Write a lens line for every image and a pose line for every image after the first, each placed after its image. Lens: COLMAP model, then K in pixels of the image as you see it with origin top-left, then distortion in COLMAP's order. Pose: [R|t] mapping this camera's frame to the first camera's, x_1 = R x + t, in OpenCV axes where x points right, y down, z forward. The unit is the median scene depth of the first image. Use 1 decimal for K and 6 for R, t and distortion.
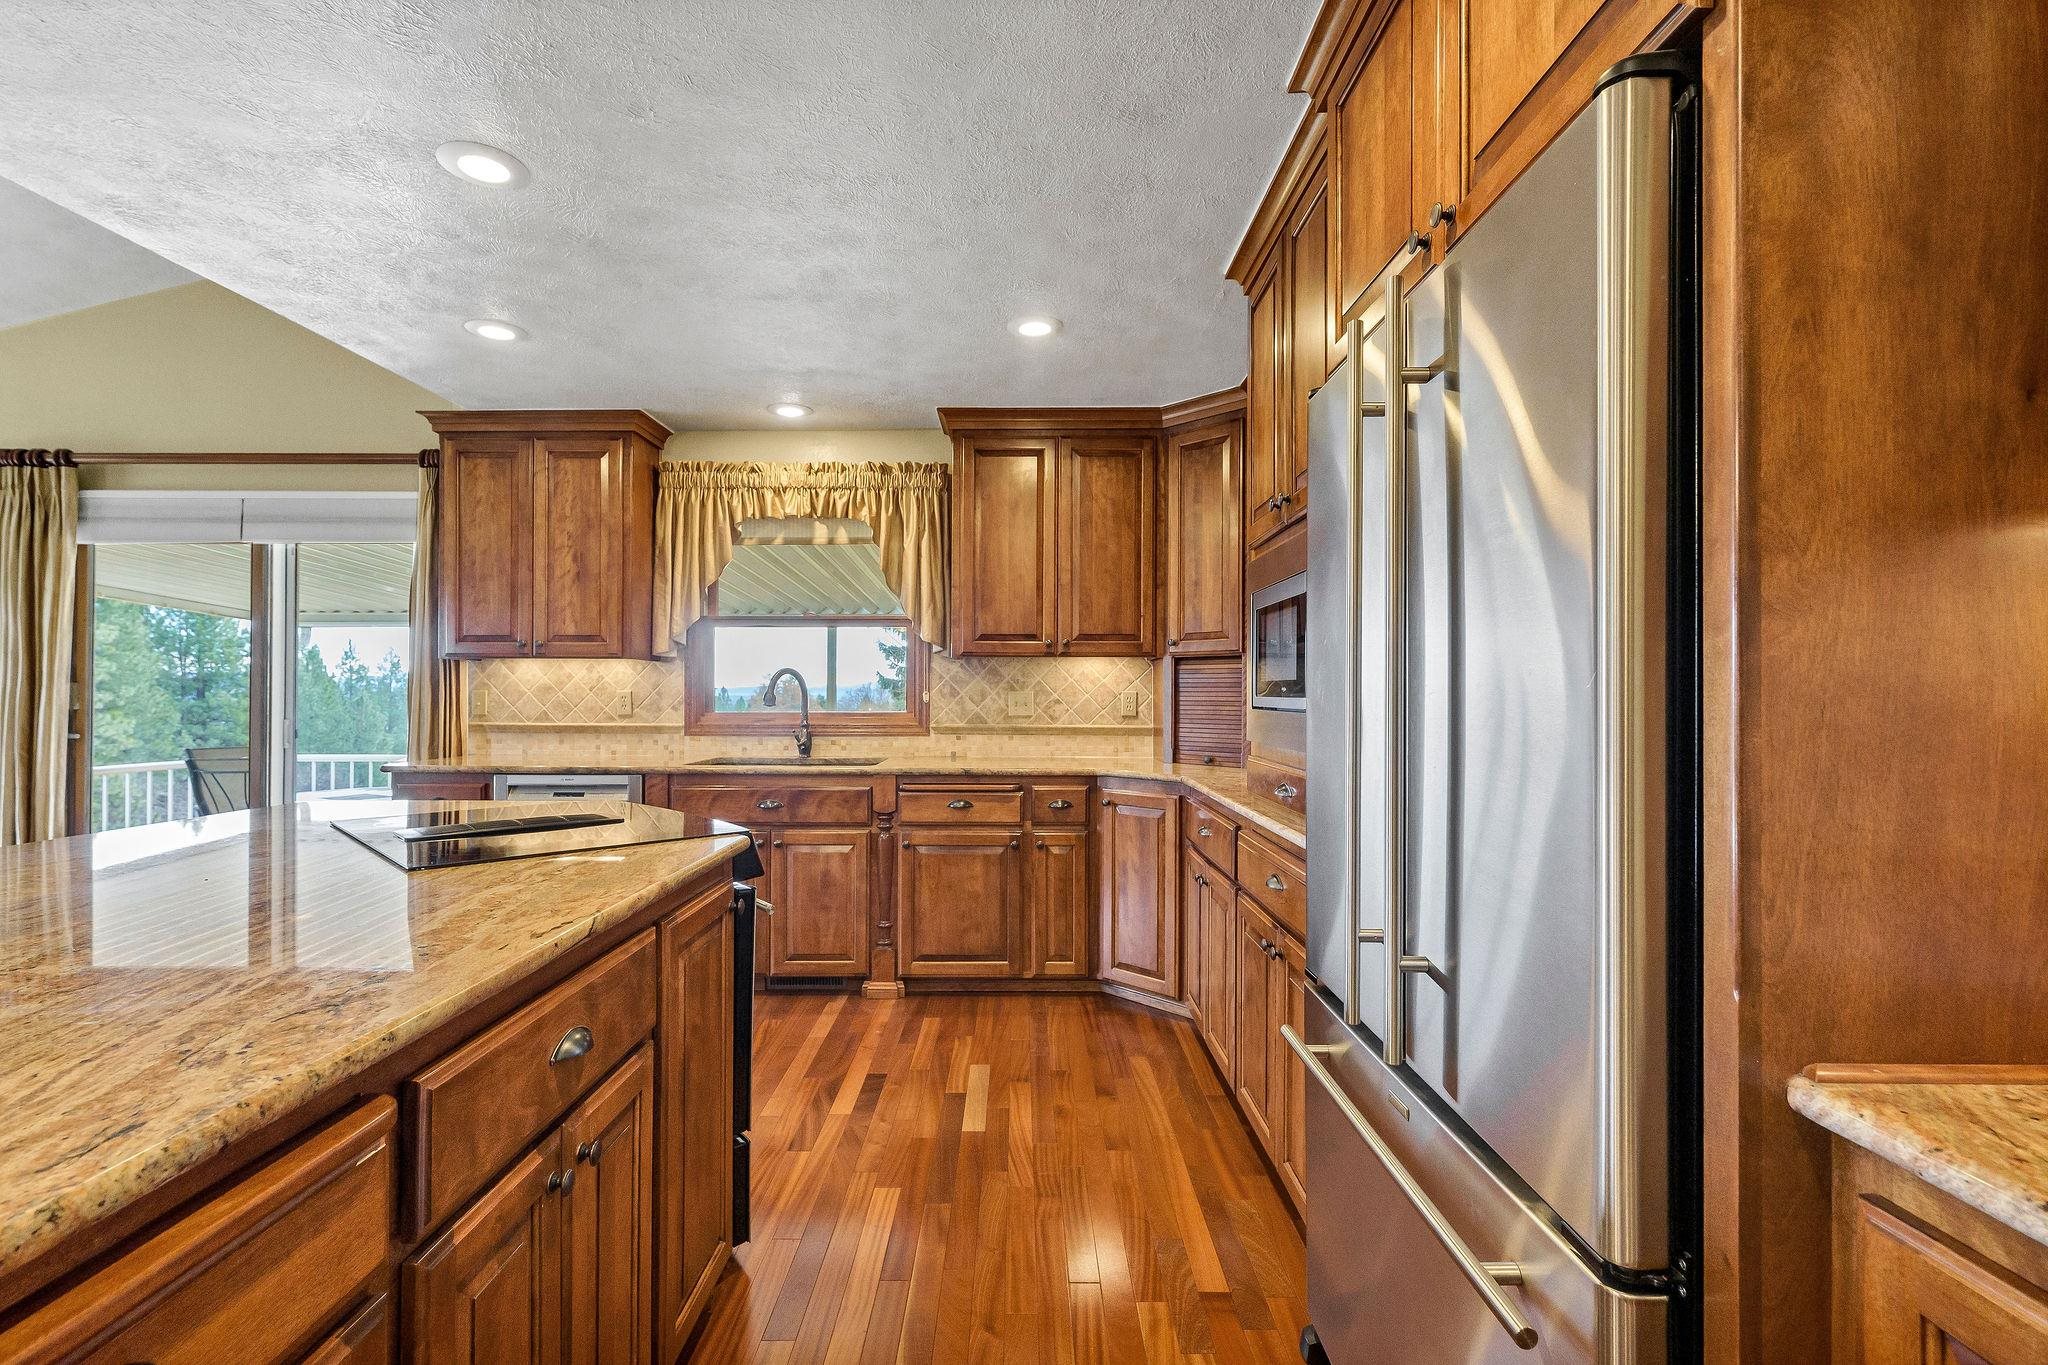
lens RADIAL K [[904.6, 0, 1024.8], [0, 904.6, 687.9], [0, 0, 1]] dist [0.001134, 0.000184]
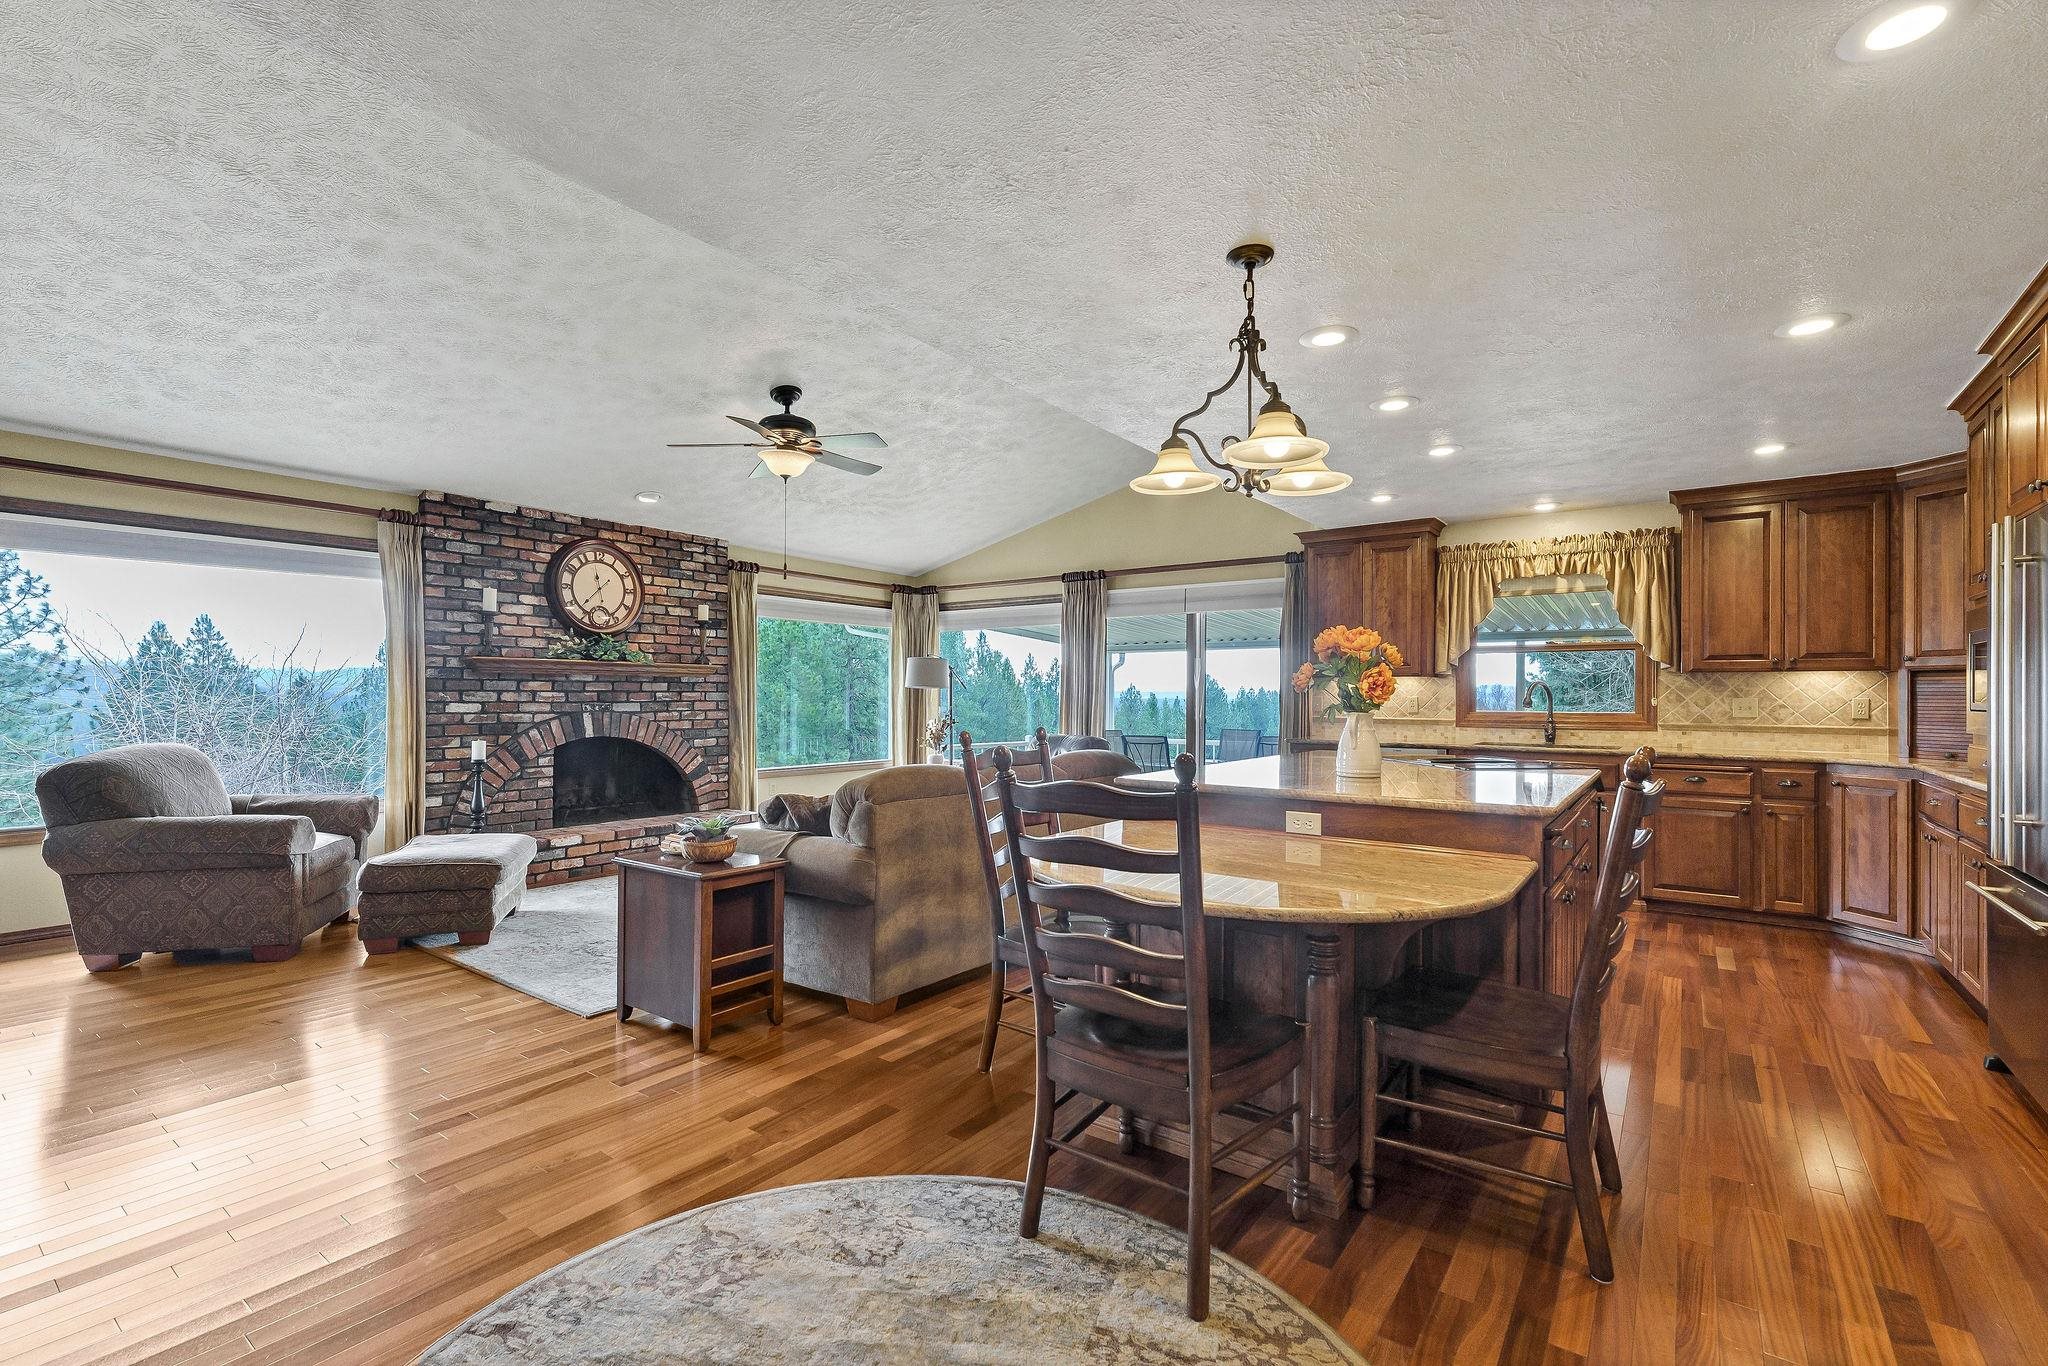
lens RADIAL K [[904.6, 0, 1018.3], [0, 904.6, 690.1], [0, 0, 1]] dist [0.001134, 0.000184]
pose [[0.801026, -0.002153, -0.598625, -0.065000], [0.001265, 0.999997, -0.001905, -0.006695], [0.598628, 0.000769, 0.801027, -0.677106]]
